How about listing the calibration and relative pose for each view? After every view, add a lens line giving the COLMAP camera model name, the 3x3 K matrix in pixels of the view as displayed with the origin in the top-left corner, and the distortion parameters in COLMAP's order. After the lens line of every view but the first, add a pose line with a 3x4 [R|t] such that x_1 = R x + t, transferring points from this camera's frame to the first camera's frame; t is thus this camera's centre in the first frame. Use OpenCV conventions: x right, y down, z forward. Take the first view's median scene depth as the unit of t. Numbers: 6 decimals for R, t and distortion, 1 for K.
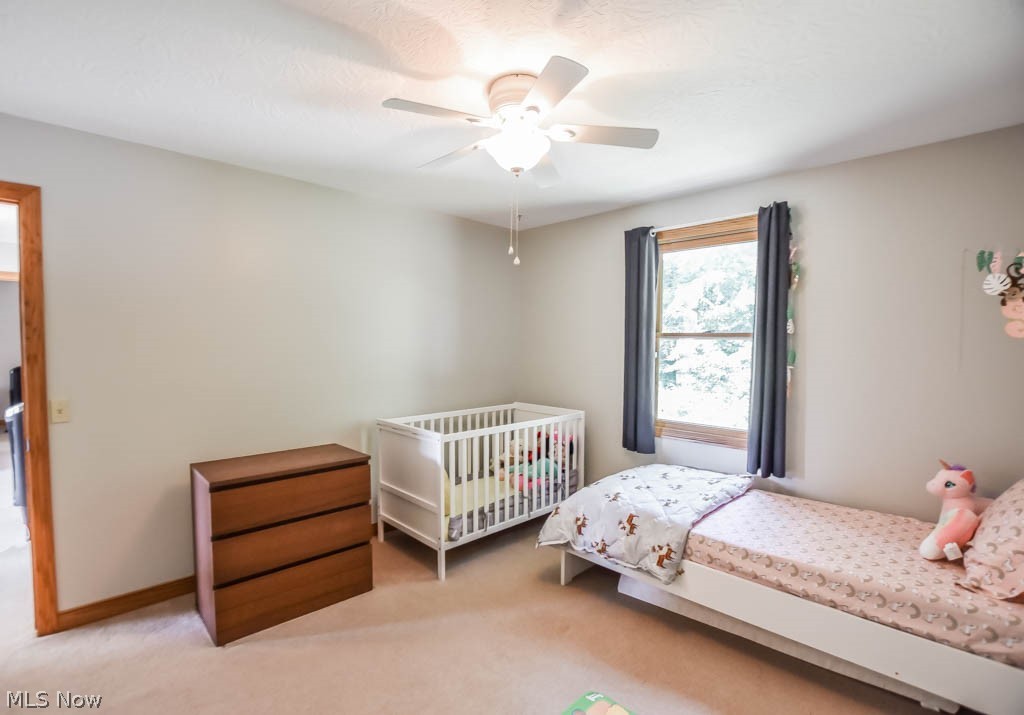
lens RADIAL K [[473.5, 0, 507.6], [0, 473.5, 357.6], [0, 0, 1]] dist [-0.027288, -0.000002]
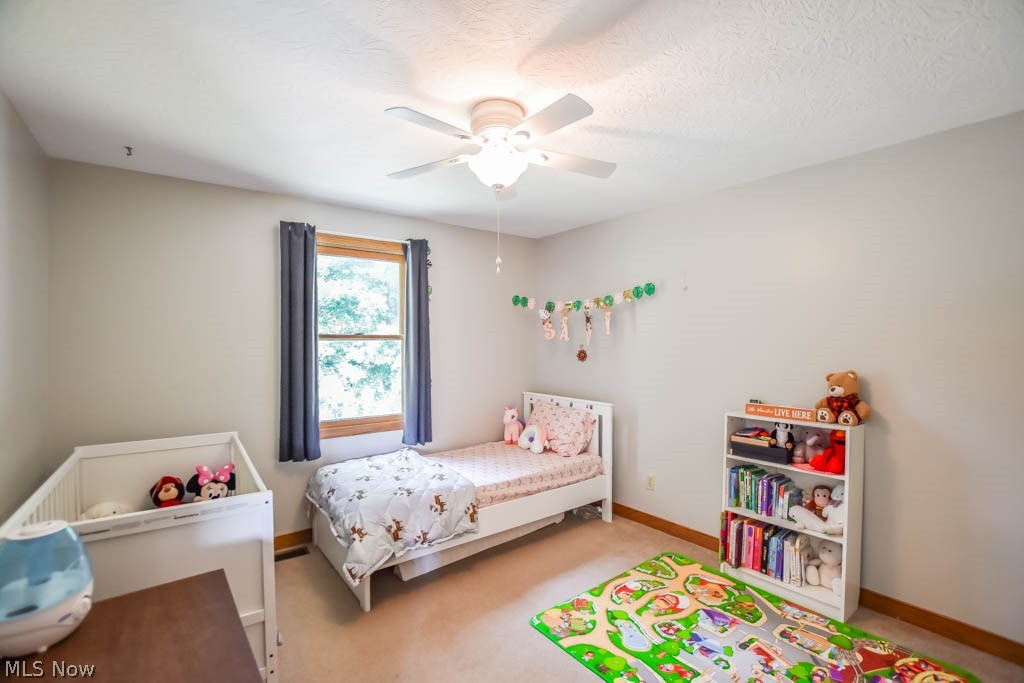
lens RADIAL K [[455.3, 0, 508.6], [0, 455.3, 344.9], [0, 0, 1]] dist [-0.023265, 0.003278]
pose [[0.133575, -0.010938, 0.990978, -0.760577], [0.037874, 0.999265, 0.005925, -0.027664], [-0.990315, 0.036740, 0.133891, 0.645619]]
